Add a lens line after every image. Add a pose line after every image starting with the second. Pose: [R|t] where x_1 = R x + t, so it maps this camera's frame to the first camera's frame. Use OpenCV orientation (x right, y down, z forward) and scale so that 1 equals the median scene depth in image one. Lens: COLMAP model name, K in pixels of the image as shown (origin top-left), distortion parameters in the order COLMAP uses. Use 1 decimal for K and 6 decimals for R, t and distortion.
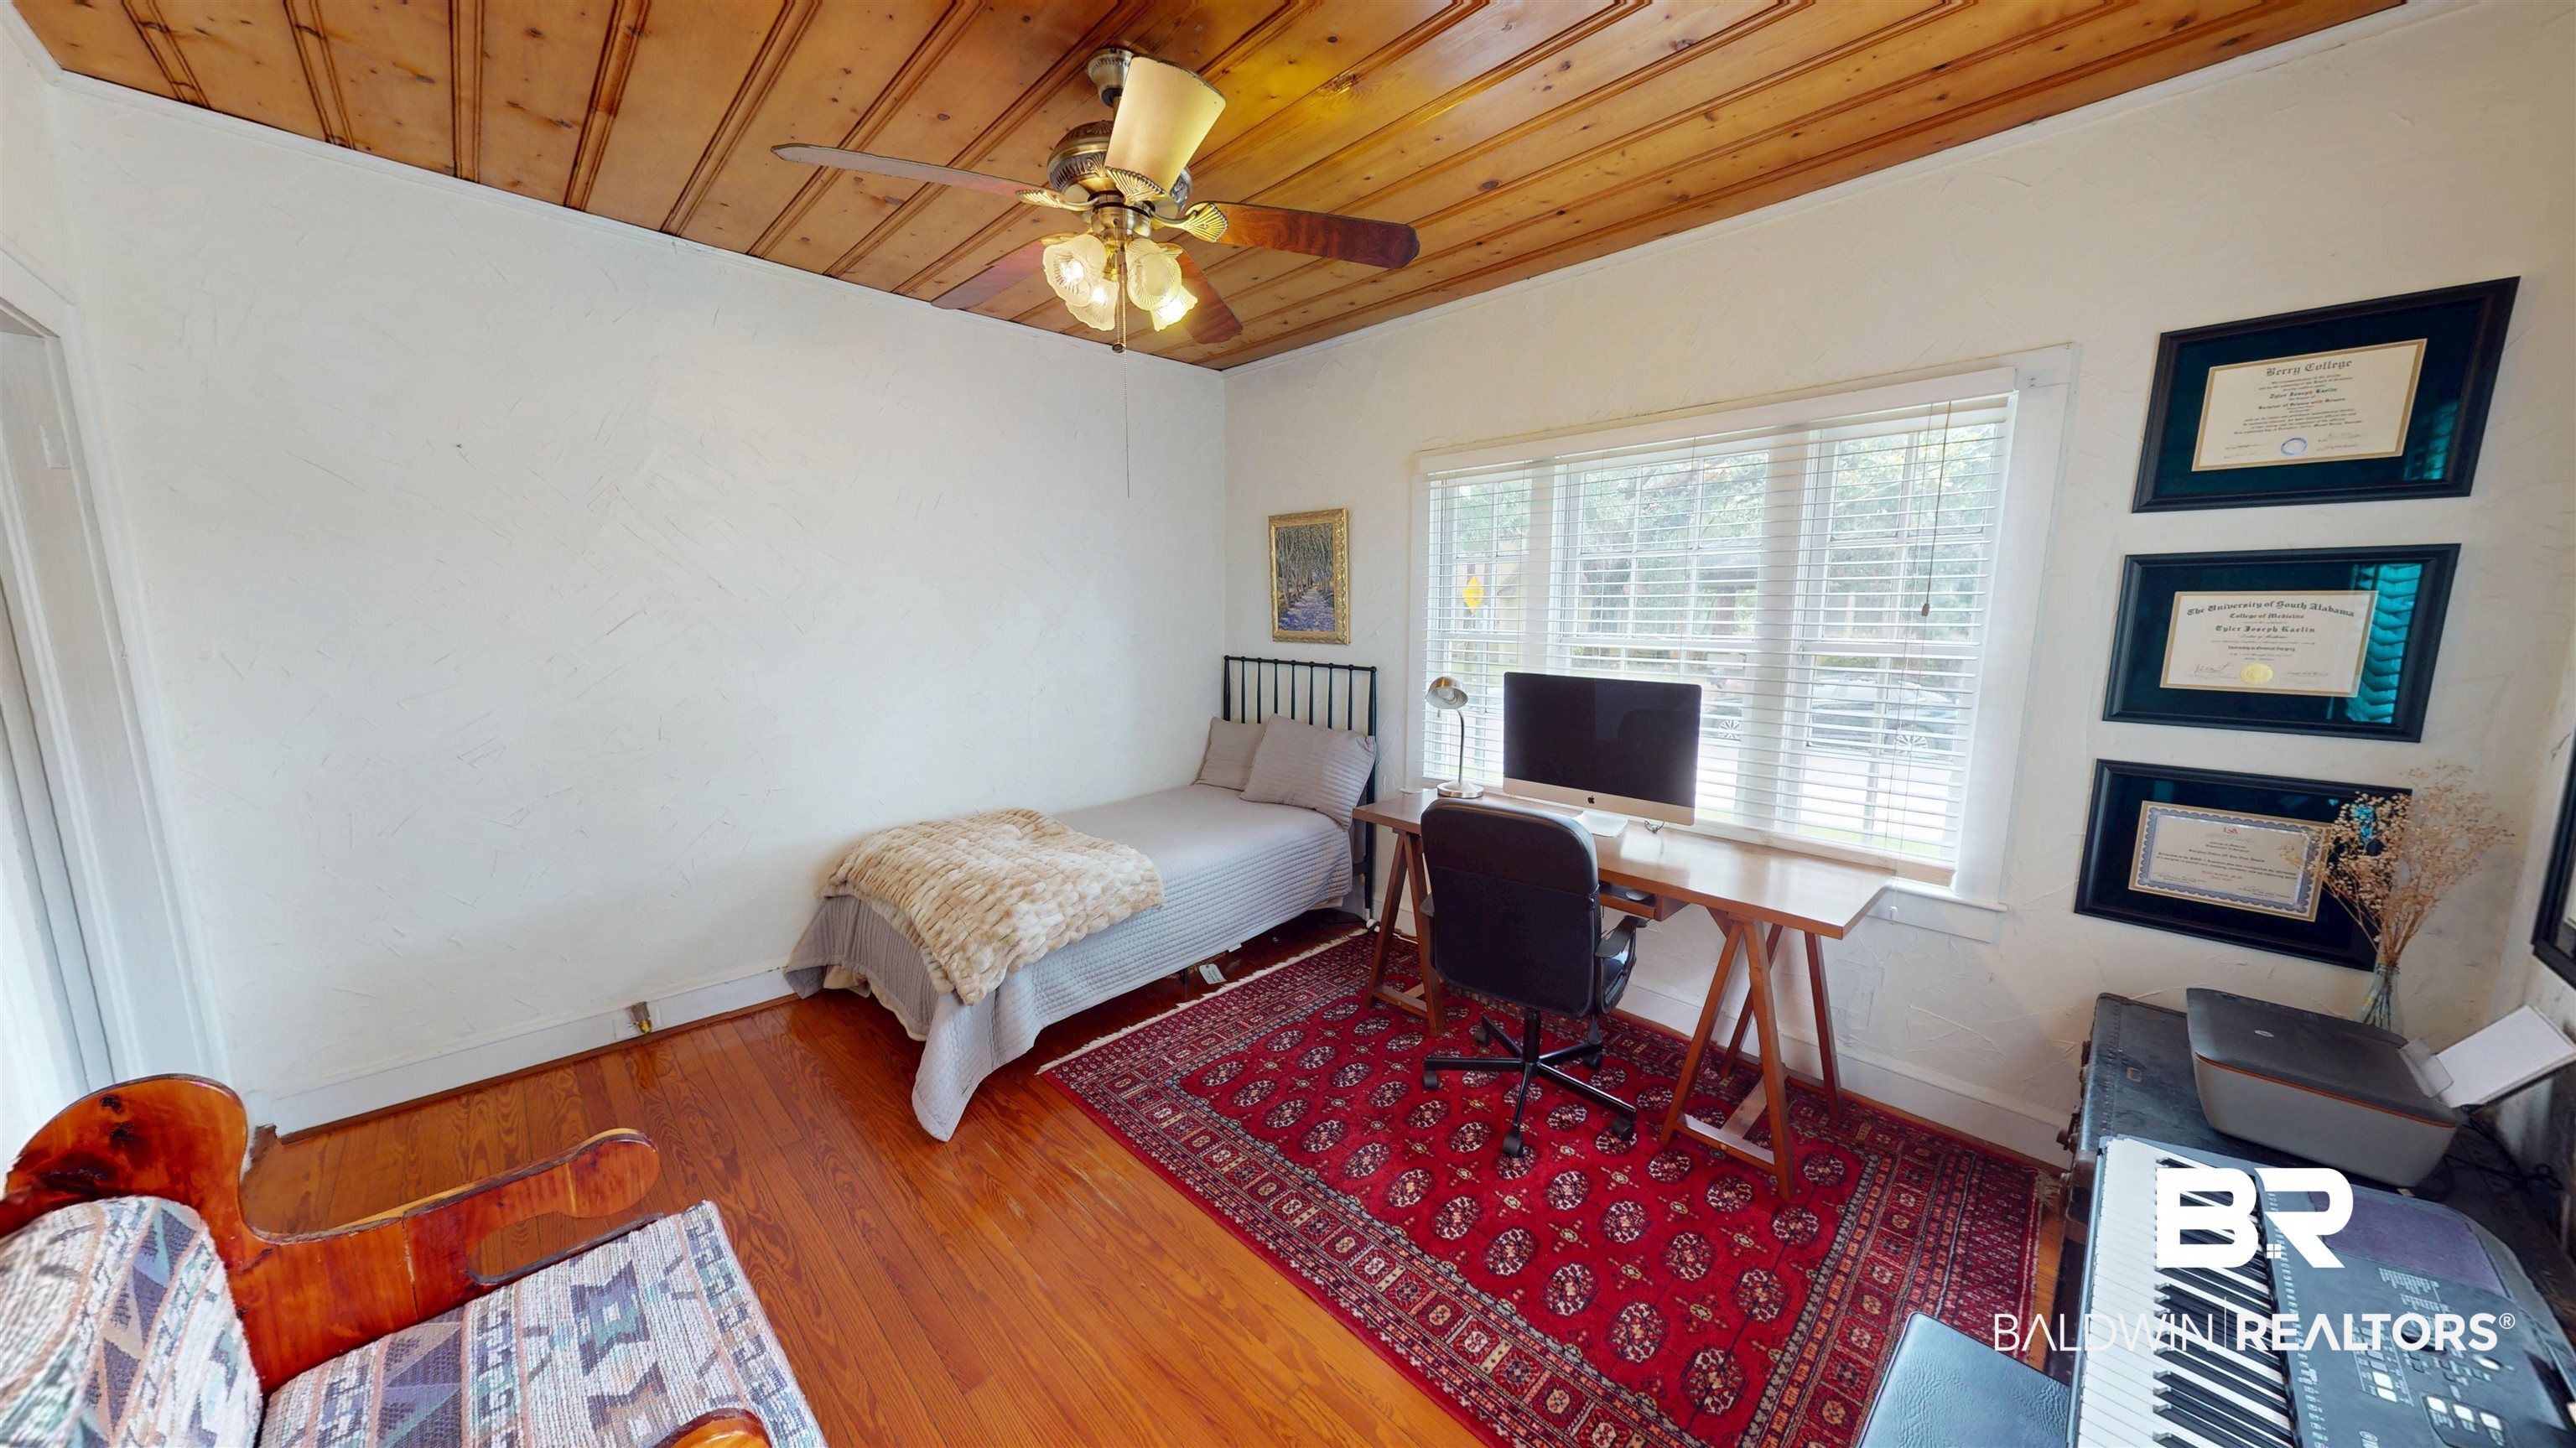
lens RADIAL K [[814.3, 0, 1297.2], [0, 814.3, 728.7], [0, 0, 1]] dist [0.000191, -0.000028]
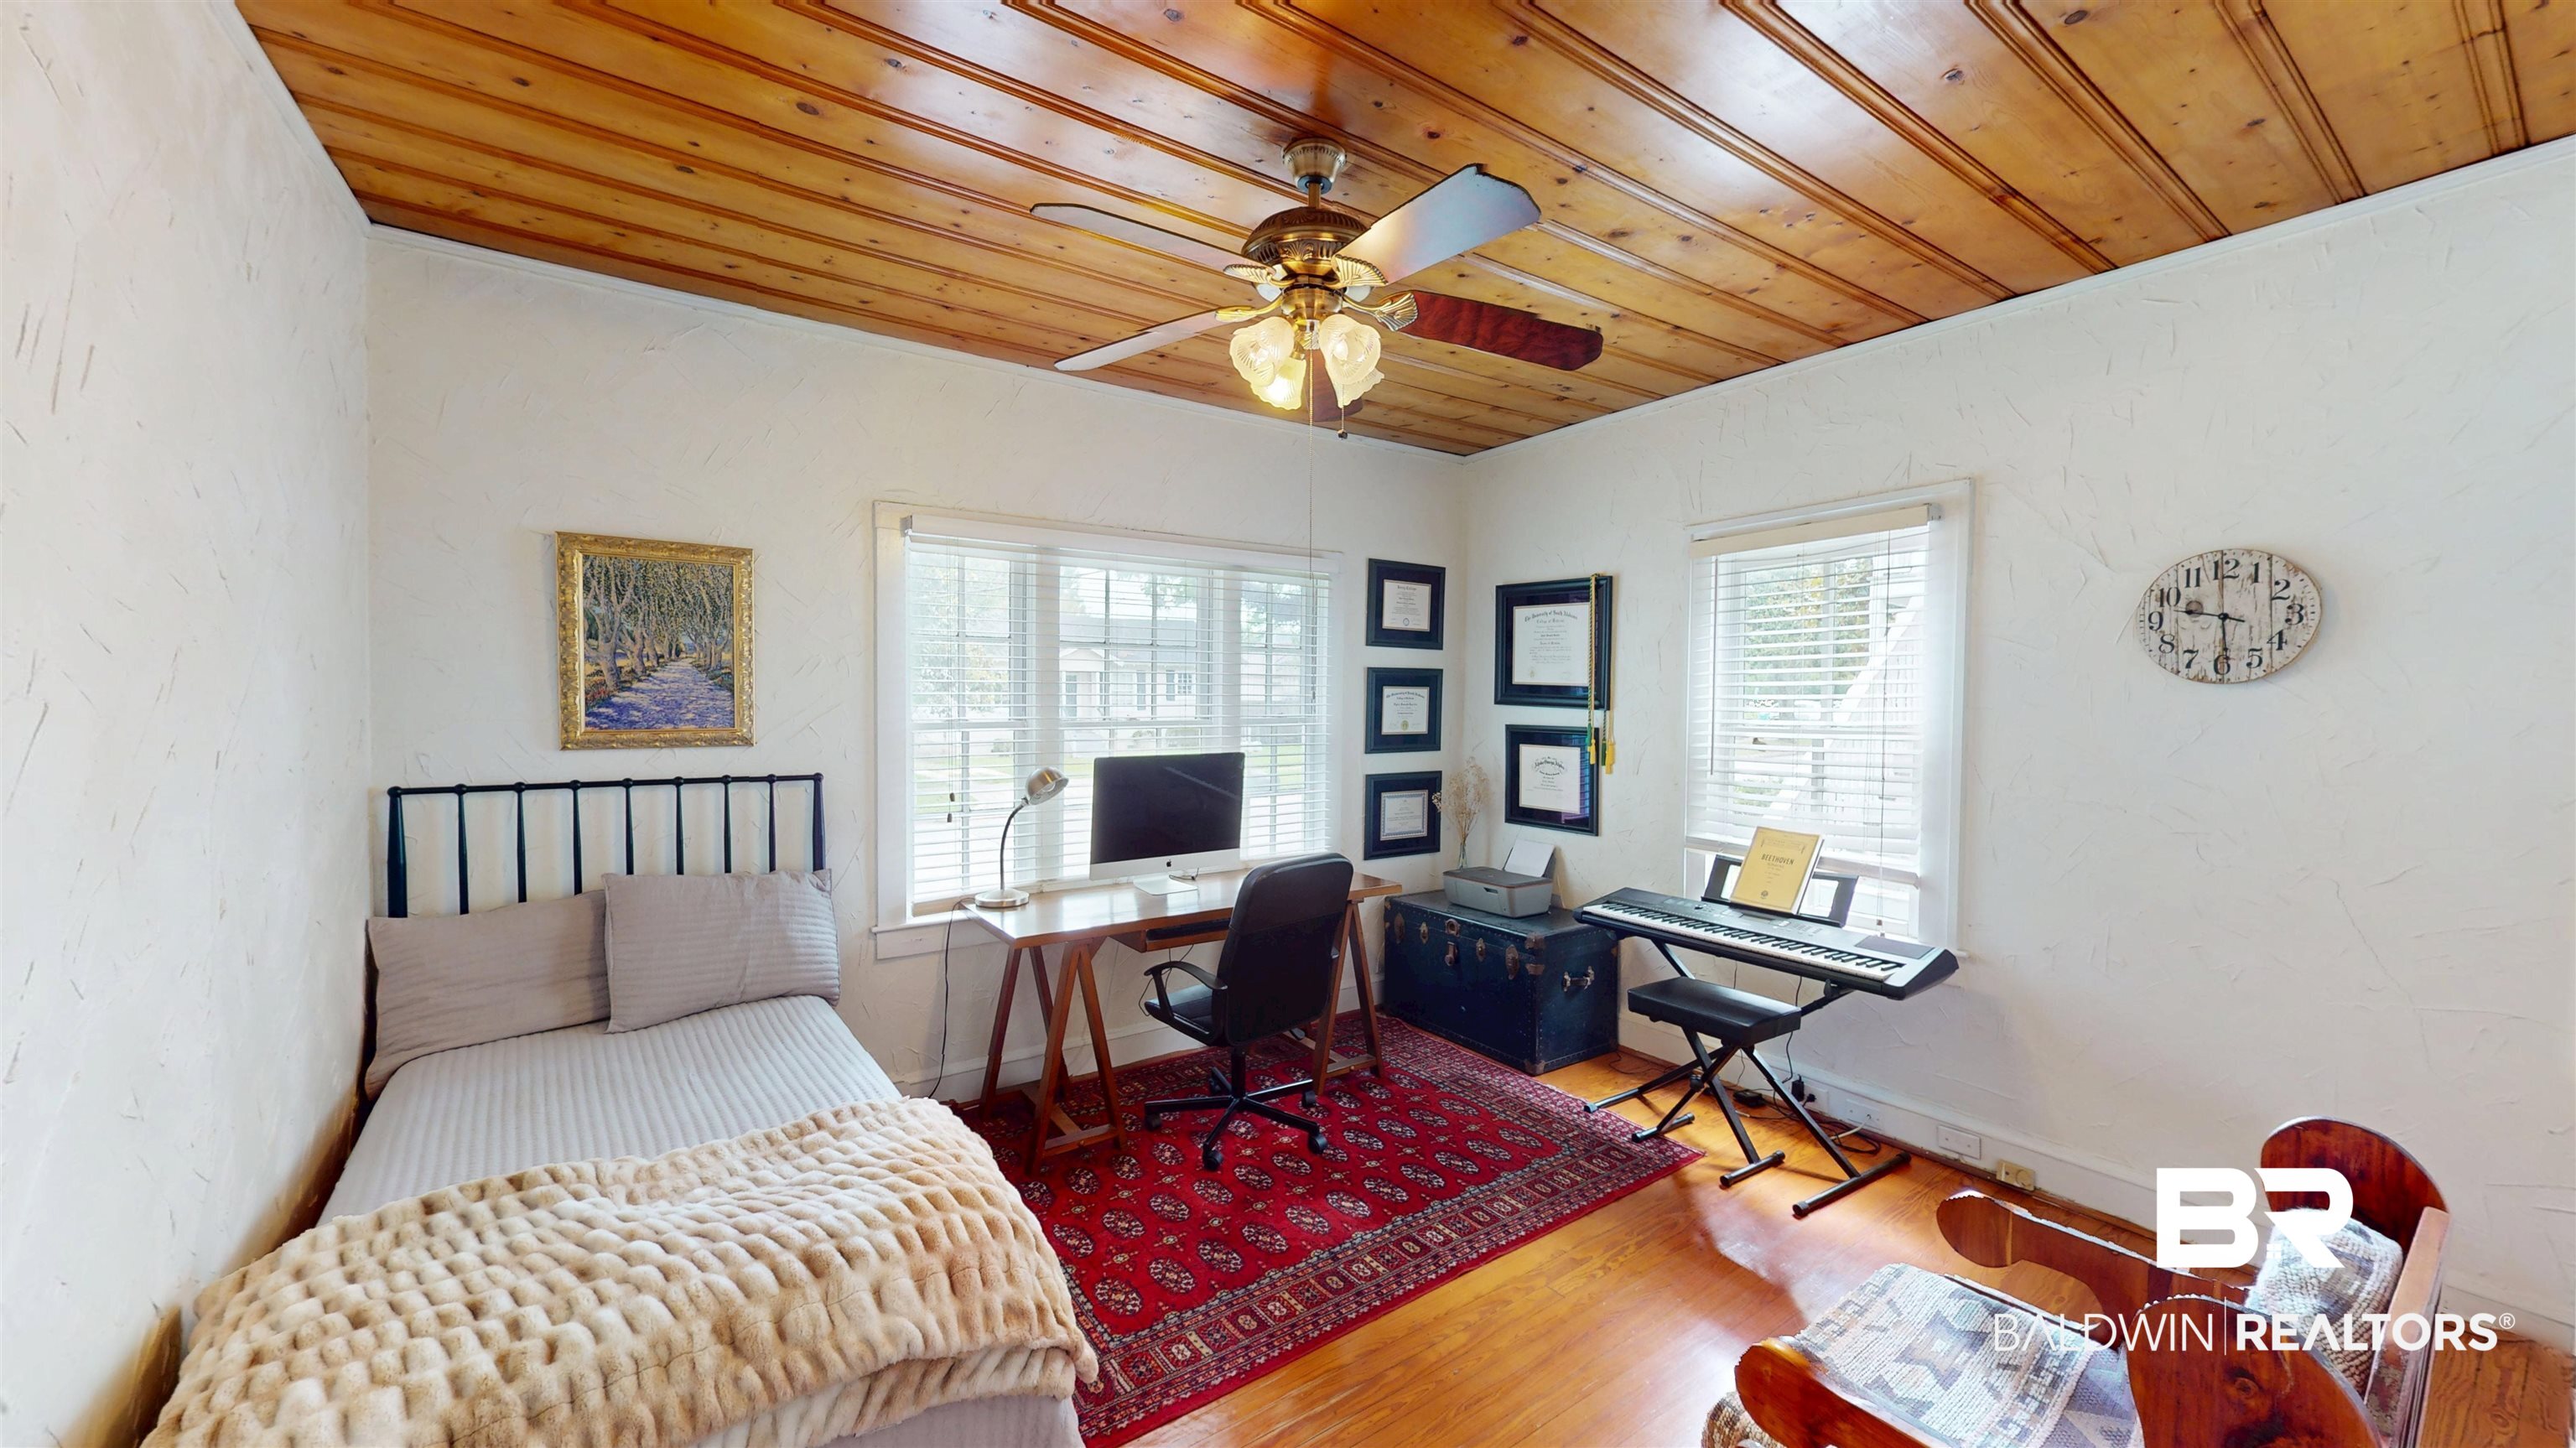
lens RADIAL K [[943.5, 0, 1289.4], [0, 943.5, 725.9], [0, 0, 1]] dist [0.000496, 0.000131]
pose [[0.169031, -0.037675, 0.984890, -0.807416], [0.135969, 0.990606, 0.014558, -0.089230], [-0.976187, 0.131454, 0.172566, 0.540402]]
